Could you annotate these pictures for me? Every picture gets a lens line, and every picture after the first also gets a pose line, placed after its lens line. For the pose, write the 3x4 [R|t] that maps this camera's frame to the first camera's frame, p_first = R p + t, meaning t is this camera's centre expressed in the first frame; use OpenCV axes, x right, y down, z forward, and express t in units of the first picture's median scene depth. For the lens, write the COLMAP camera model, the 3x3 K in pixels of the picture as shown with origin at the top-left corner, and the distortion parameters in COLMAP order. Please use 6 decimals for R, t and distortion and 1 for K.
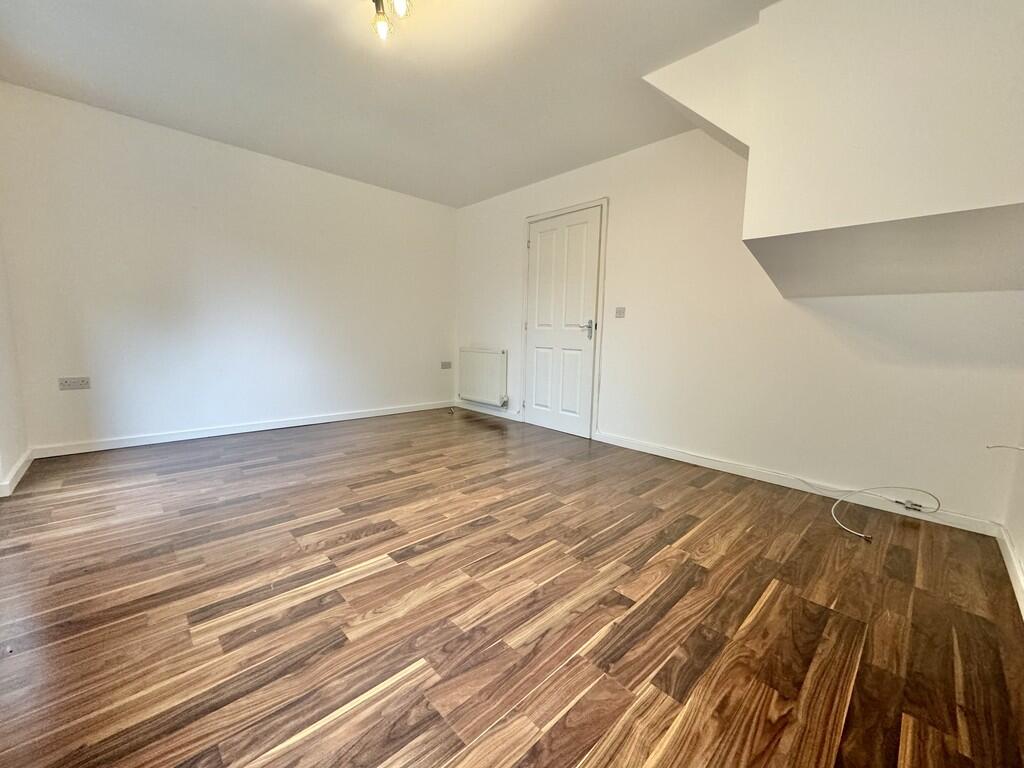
lens RADIAL K [[407.8, 0, 512.7], [0, 407.8, 382.4], [0, 0, 1]] dist [-0.001436, -0.000262]
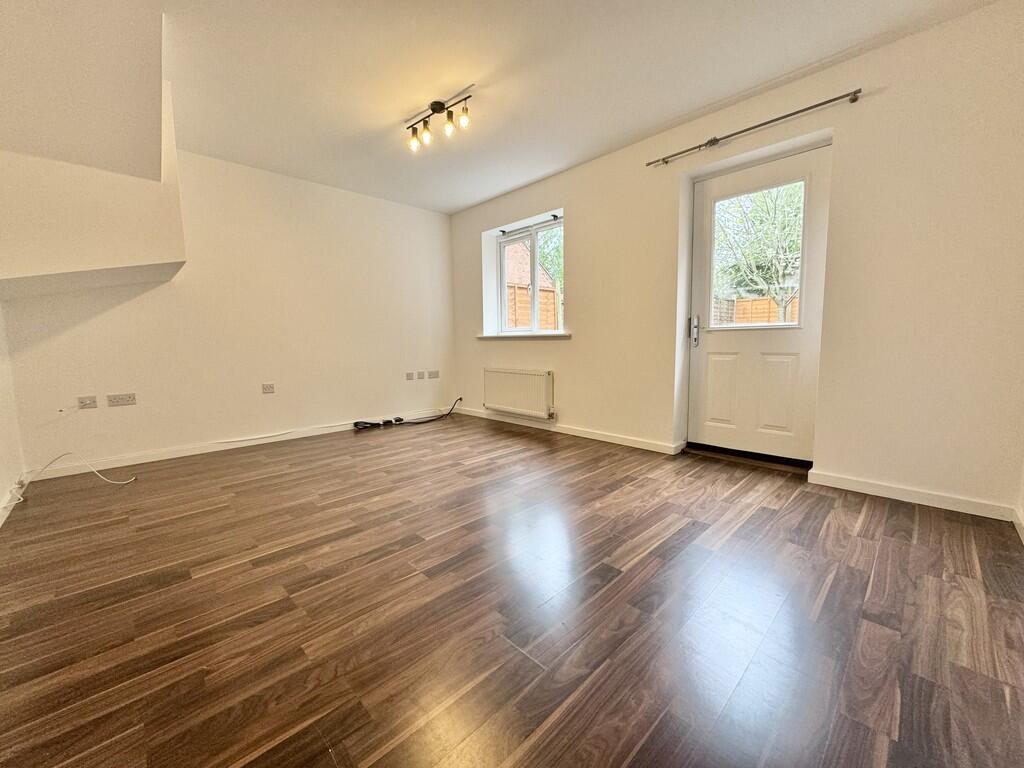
lens RADIAL K [[407.8, 0, 512.7], [0, 407.8, 382.4], [0, 0, 1]] dist [-0.001436, -0.000262]
pose [[-0.999928, -0.010536, -0.005693, -0.401347], [-0.011537, 0.975028, 0.221783, -0.251321], [0.003215, 0.221833, -0.975079, 2.121414]]
